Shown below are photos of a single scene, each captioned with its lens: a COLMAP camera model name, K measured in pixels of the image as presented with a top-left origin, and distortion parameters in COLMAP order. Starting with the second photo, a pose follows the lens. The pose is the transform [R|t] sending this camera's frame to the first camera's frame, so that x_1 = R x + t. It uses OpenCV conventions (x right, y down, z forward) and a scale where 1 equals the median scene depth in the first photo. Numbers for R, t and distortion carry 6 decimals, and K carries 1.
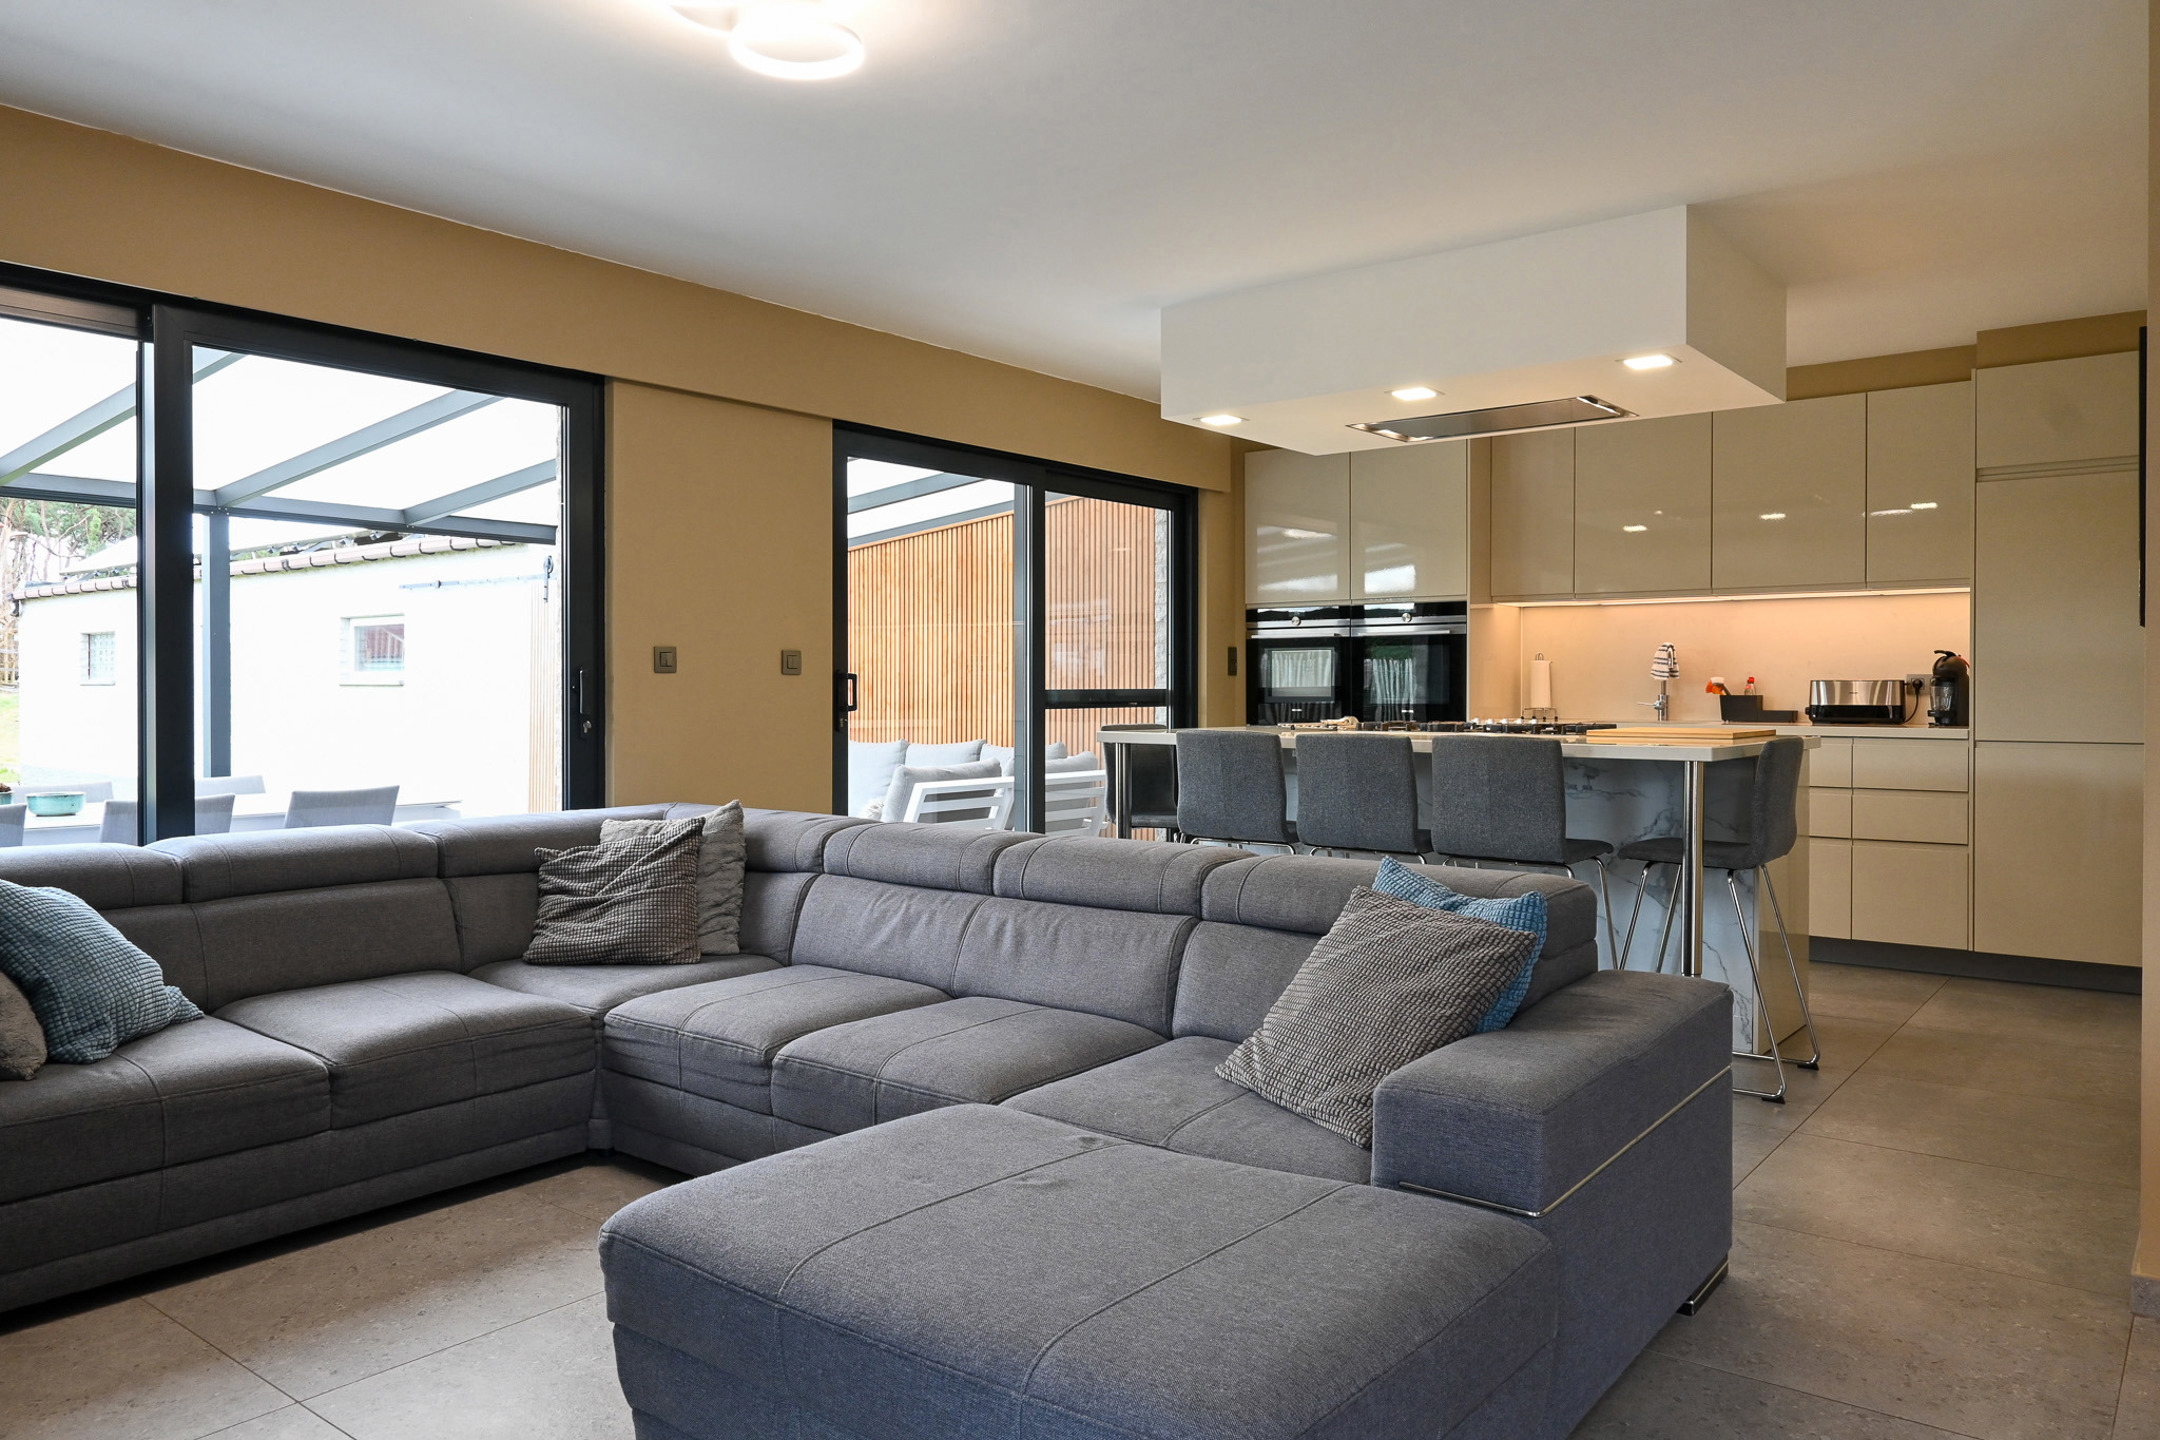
lens RADIAL K [[1492.2, 0, 1071.3], [0, 1492.2, 709.2], [0, 0, 1]] dist [-0.000897, -0.001143]
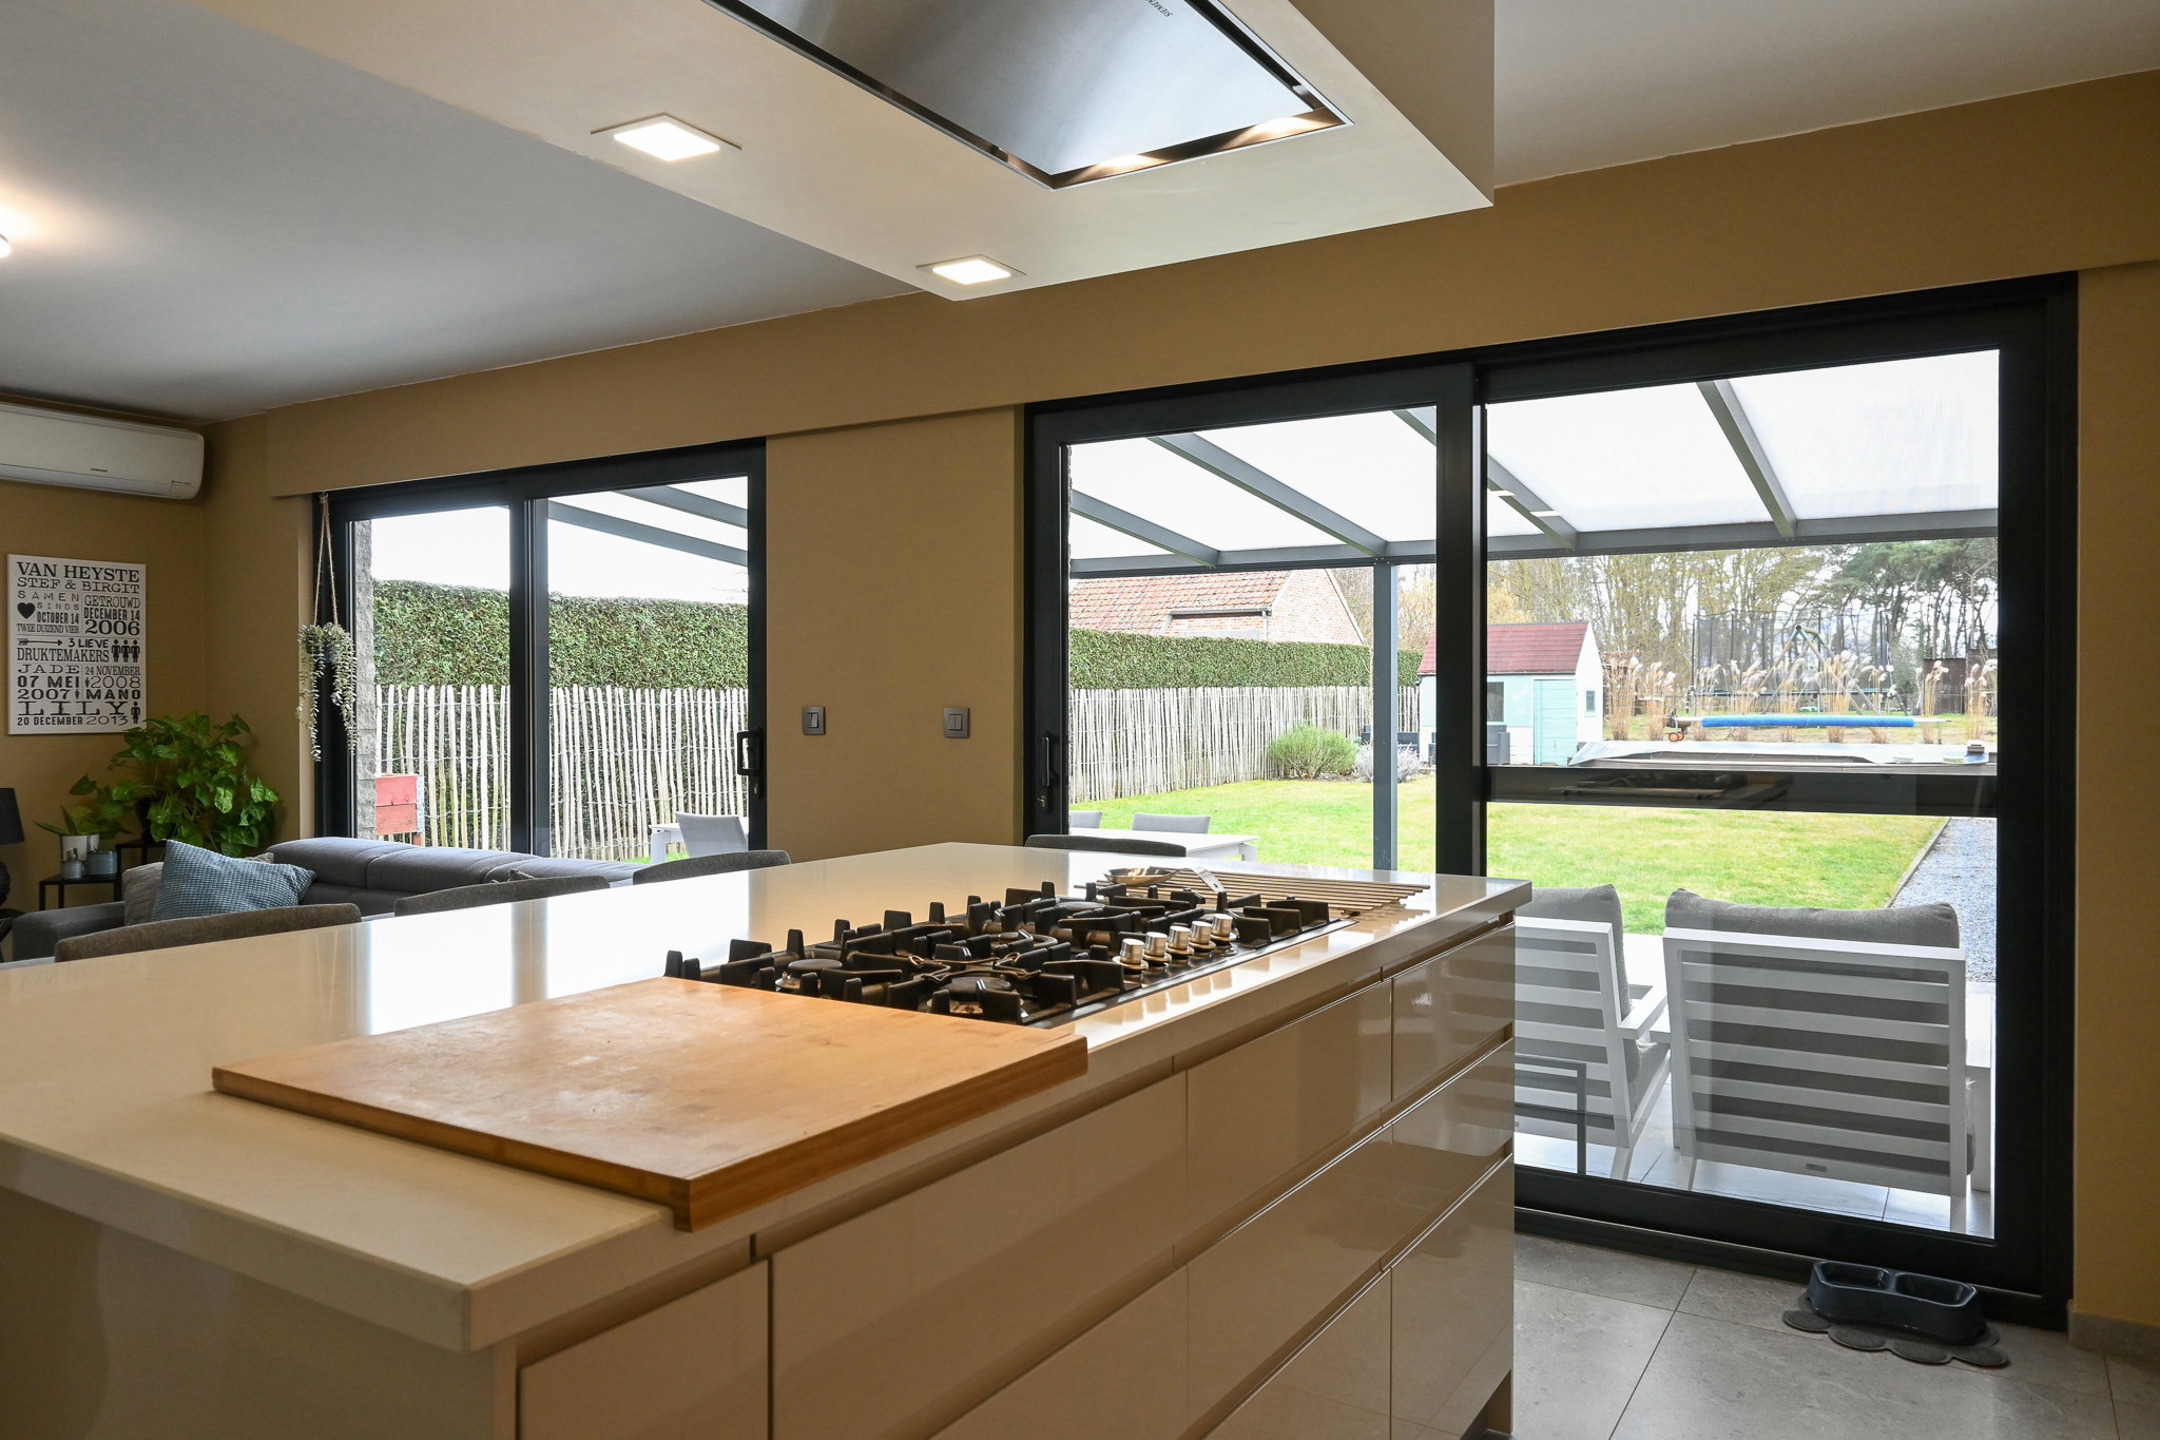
lens RADIAL K [[1492.2, 0, 1071.3], [0, 1492.2, 721.2], [0, 0, 1]] dist [-0.000897, -0.001143]
pose [[0.139951, 0.007804, -0.990128, 0.599622], [-0.010293, 0.999926, 0.006426, -0.036992], [0.990105, 0.009292, 0.140021, 0.912316]]
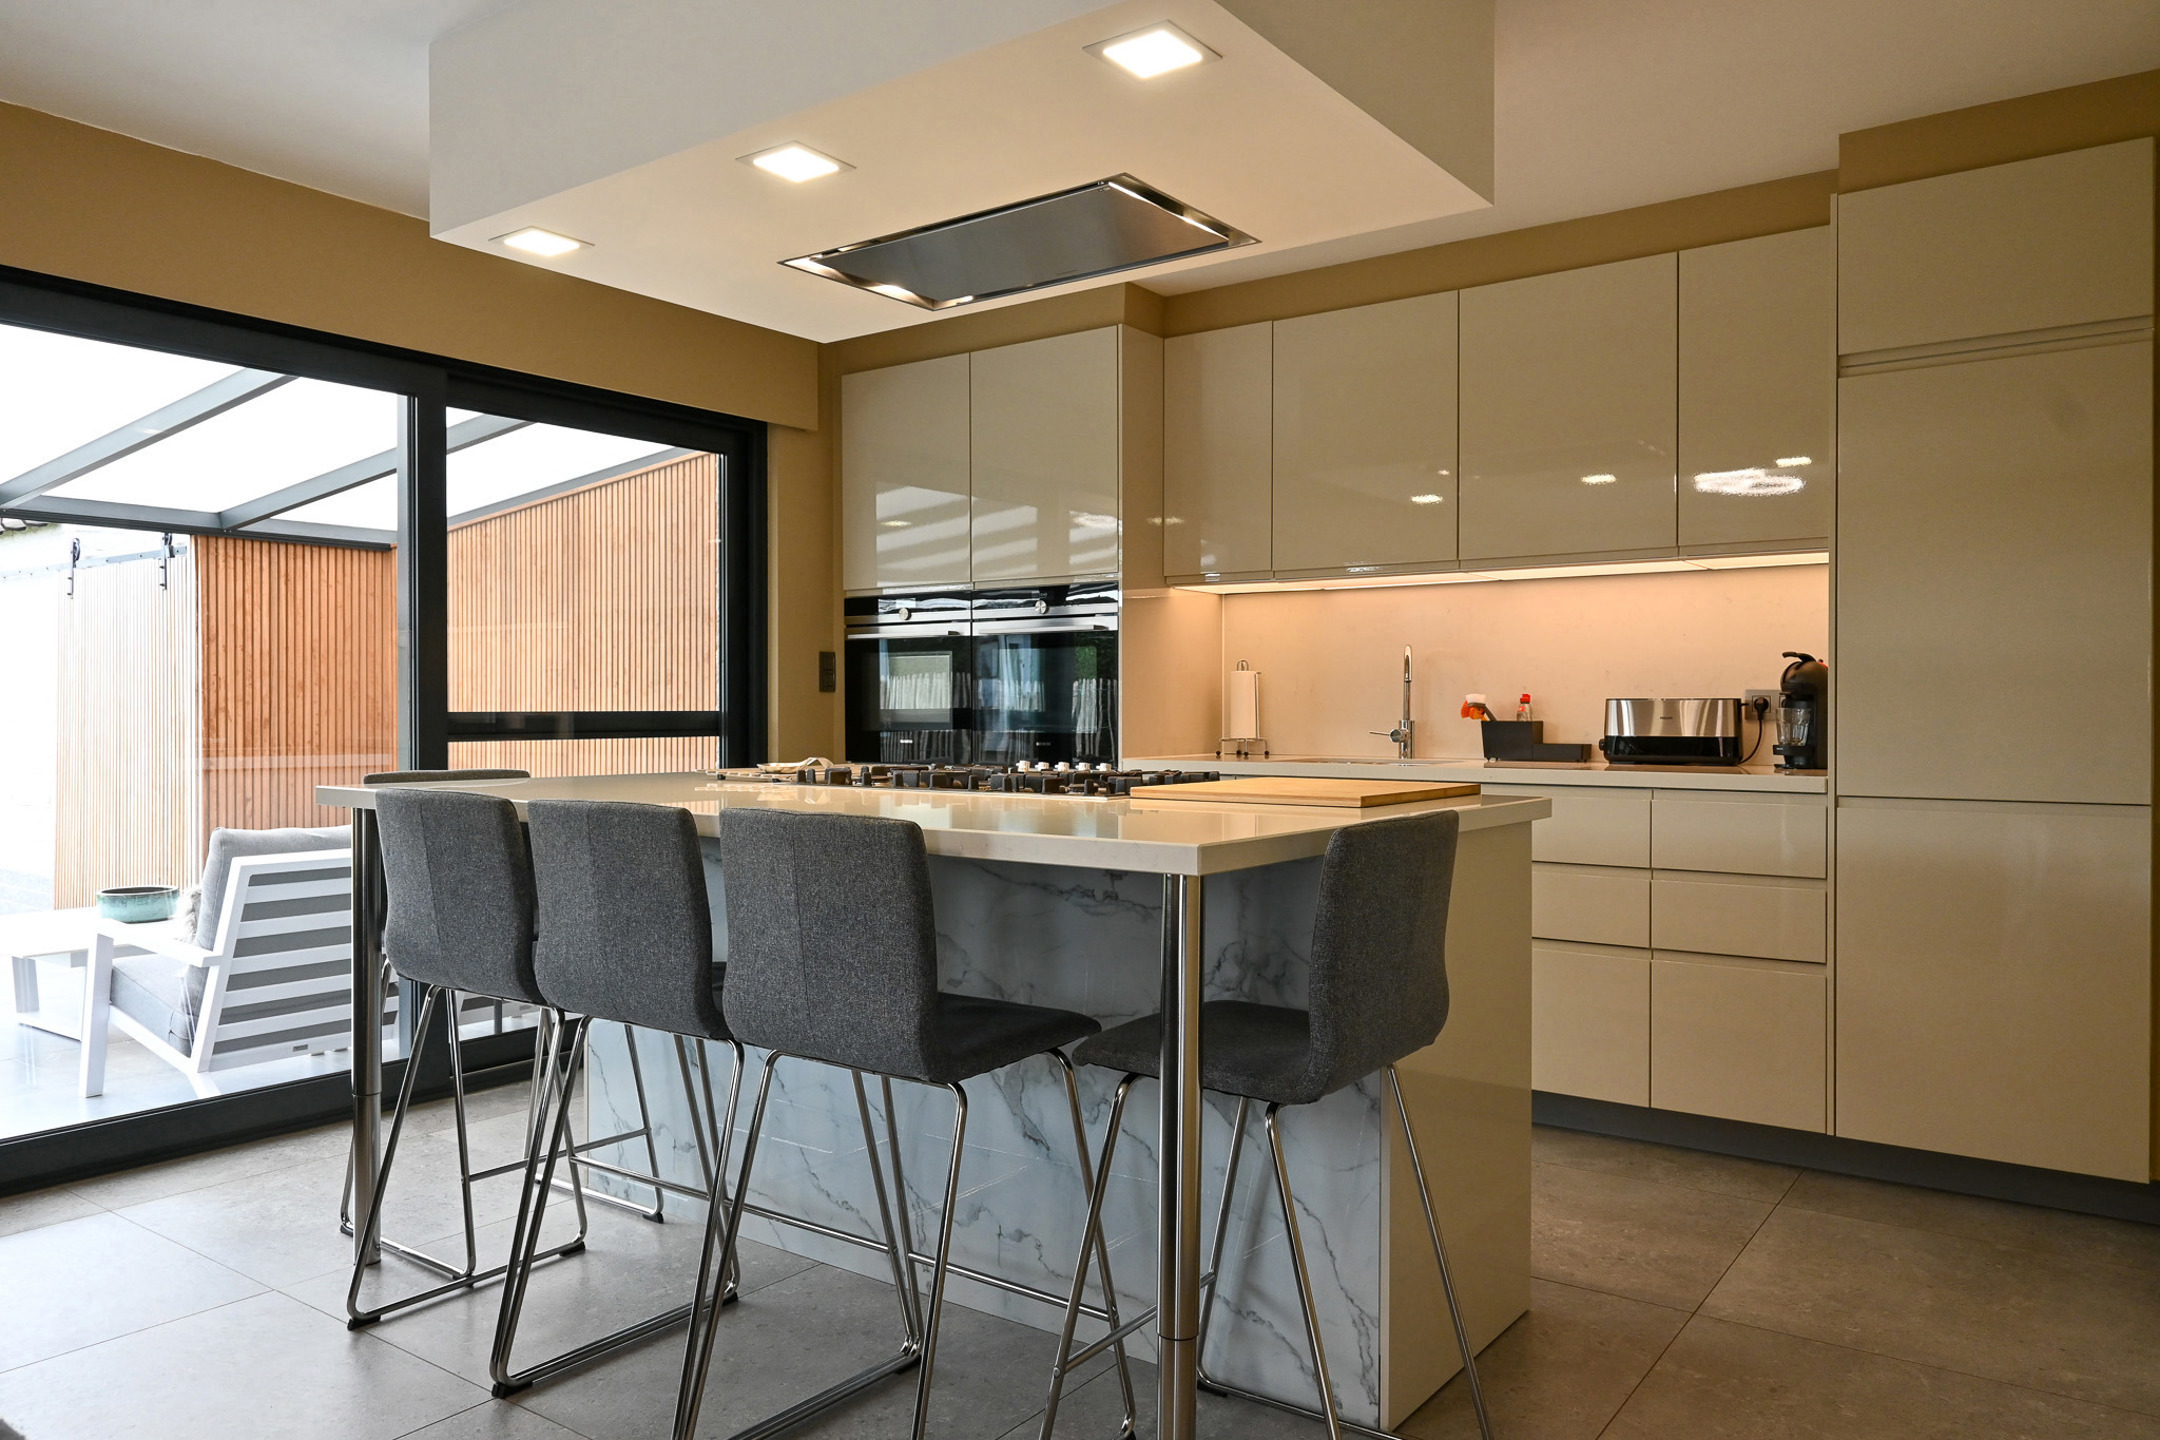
lens RADIAL K [[1492.2, 0, 1070.8], [0, 1492.2, 725.6], [0, 0, 1]] dist [-0.000897, -0.001143]
pose [[0.999331, 0.000552, 0.036563, 0.272030], [-0.000449, 0.999996, -0.002837, -0.006436], [-0.036565, 0.002819, 0.999327, 0.402694]]
